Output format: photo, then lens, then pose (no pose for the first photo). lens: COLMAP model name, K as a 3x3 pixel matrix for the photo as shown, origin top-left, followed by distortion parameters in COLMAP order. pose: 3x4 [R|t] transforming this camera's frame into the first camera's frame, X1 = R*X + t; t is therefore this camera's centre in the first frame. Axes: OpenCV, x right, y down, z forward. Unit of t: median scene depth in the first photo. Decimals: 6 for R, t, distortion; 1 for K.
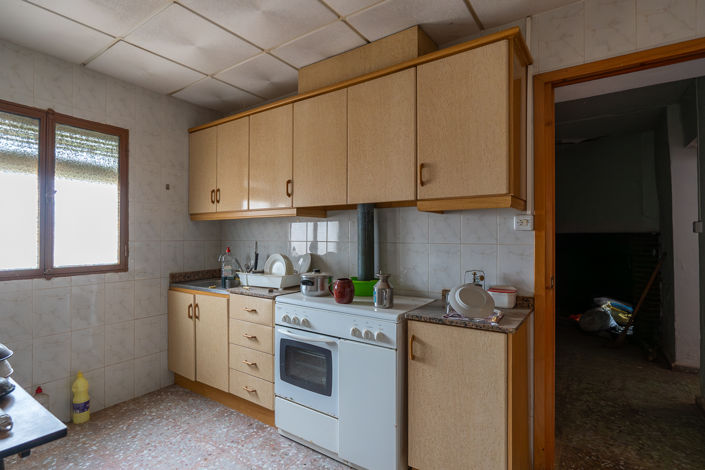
lens RADIAL K [[355.1, 0, 352.5], [0, 355.1, 235.0], [0, 0, 1]] dist [-0.000197, -0.000303]
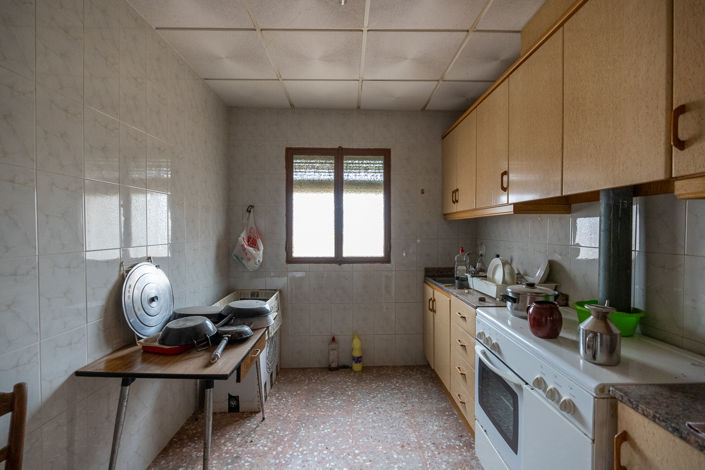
lens RADIAL K [[320.5, 0, 352.5], [0, 320.5, 235.0], [0, 0, 1]] dist [-0.004289, -0.000054]
pose [[0.584531, 0.013166, -0.811265, 0.226086], [0.004225, 0.999805, 0.019269, -0.020747], [0.811361, -0.014691, 0.584361, 0.268388]]
